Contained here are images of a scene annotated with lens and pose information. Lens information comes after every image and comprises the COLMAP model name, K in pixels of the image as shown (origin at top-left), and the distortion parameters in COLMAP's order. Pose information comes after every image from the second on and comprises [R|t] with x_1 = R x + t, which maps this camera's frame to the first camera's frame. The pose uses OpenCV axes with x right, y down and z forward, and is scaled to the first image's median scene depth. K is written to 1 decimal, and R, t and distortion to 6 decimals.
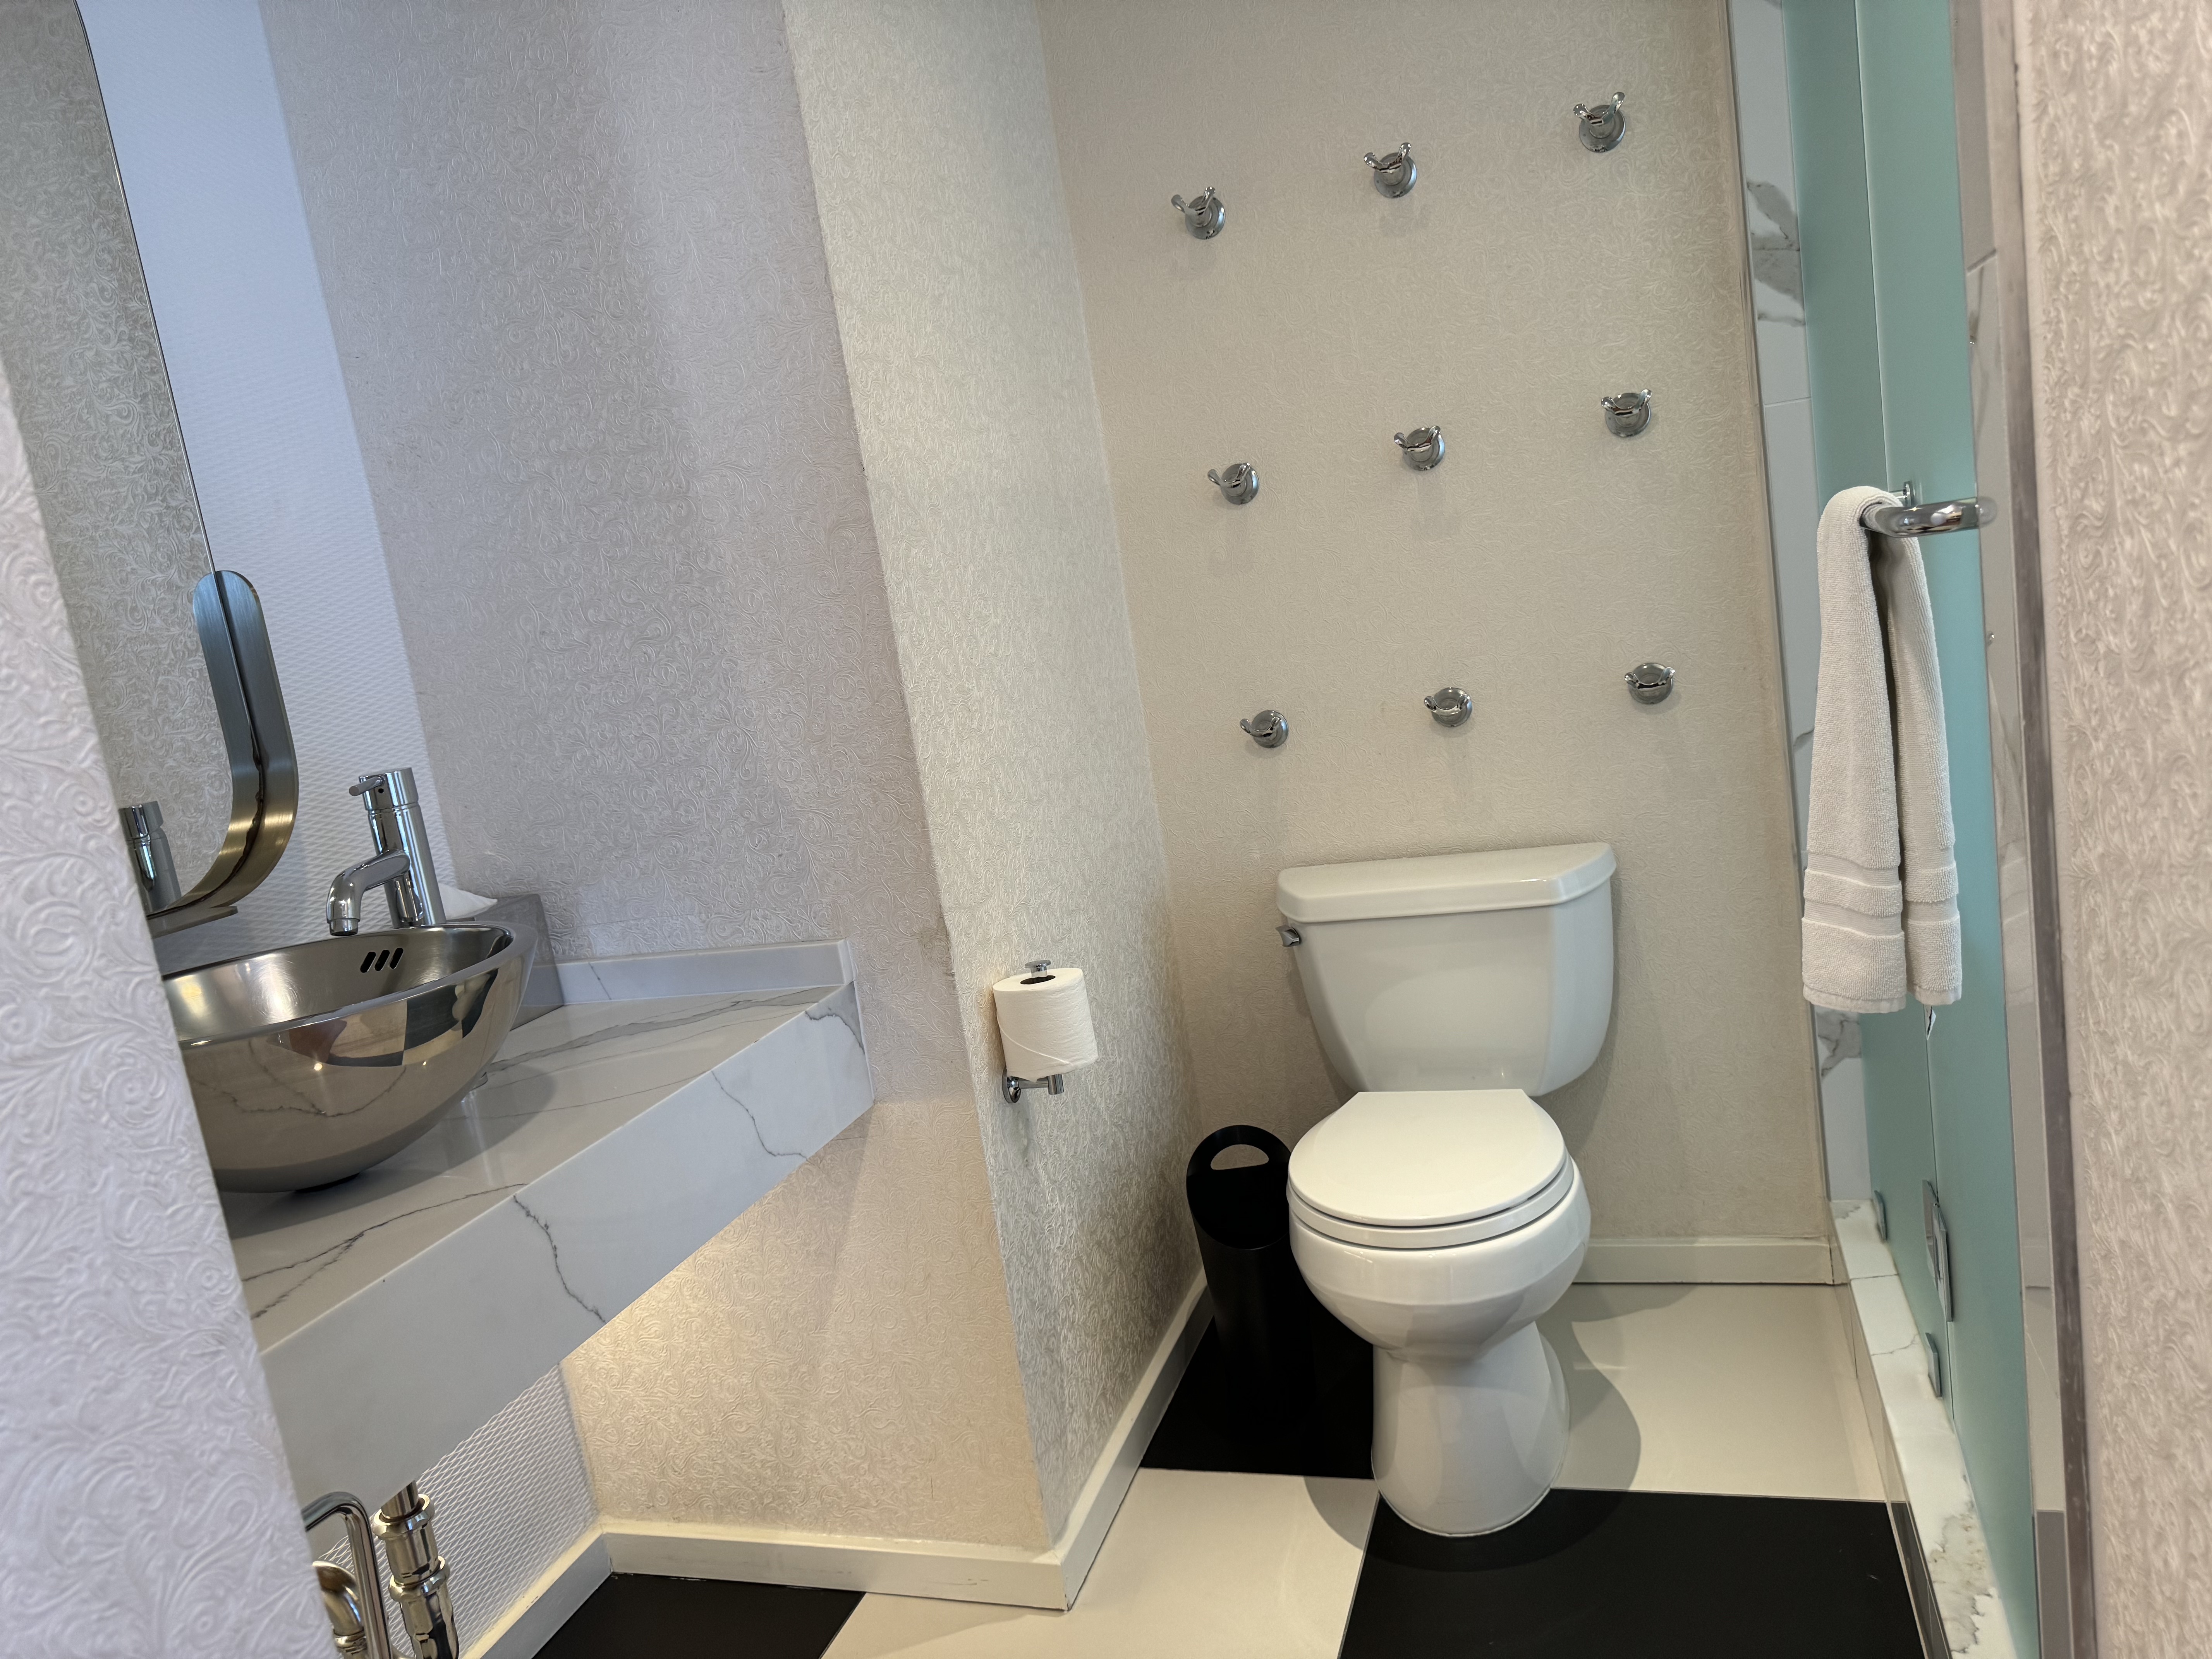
lens RADIAL K [[1552.7, 0, 1101.8], [0, 1552.7, 837.3], [0, 0, 1]] dist [0.031942, -0.037504]
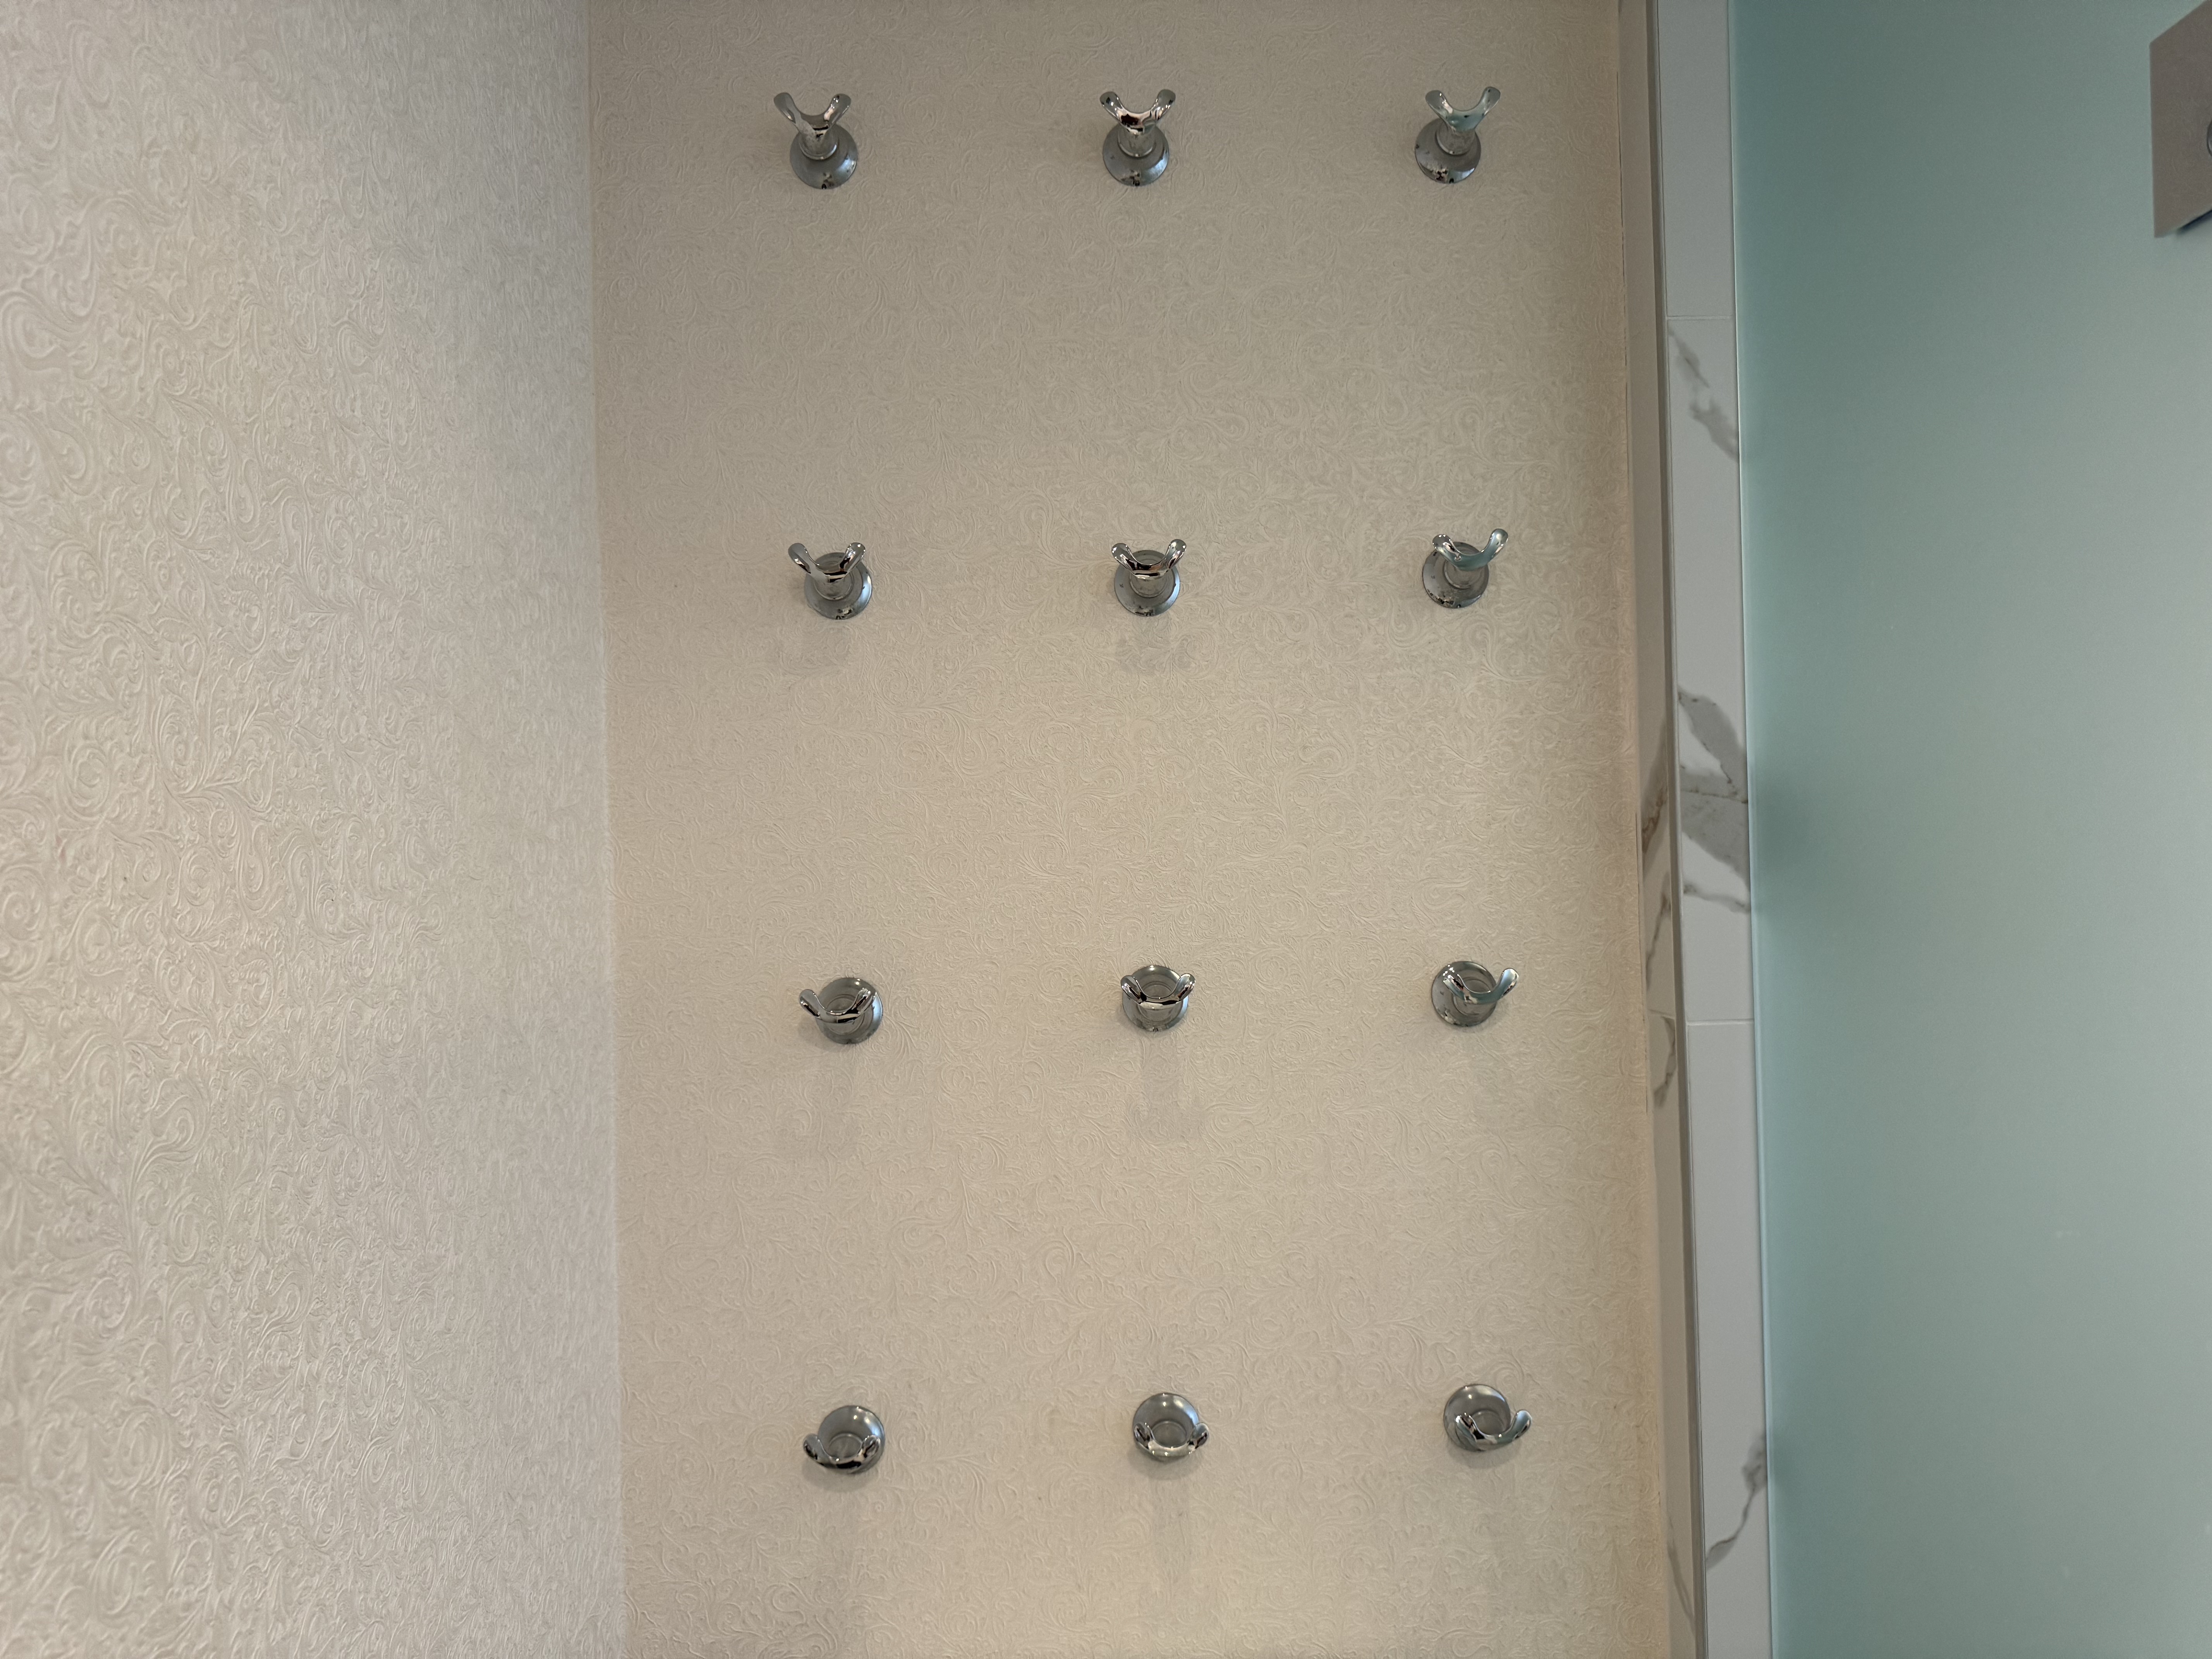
lens RADIAL K [[1552.7, 0, 1103.4], [0, 1552.7, 837.3], [0, 0, 1]] dist [0.031942, -0.037504]
pose [[0.940466, 0.128552, 0.314639, -0.014287], [-0.058105, 0.972897, -0.223819, -0.185047], [-0.334883, 0.192212, 0.922447, 0.453583]]
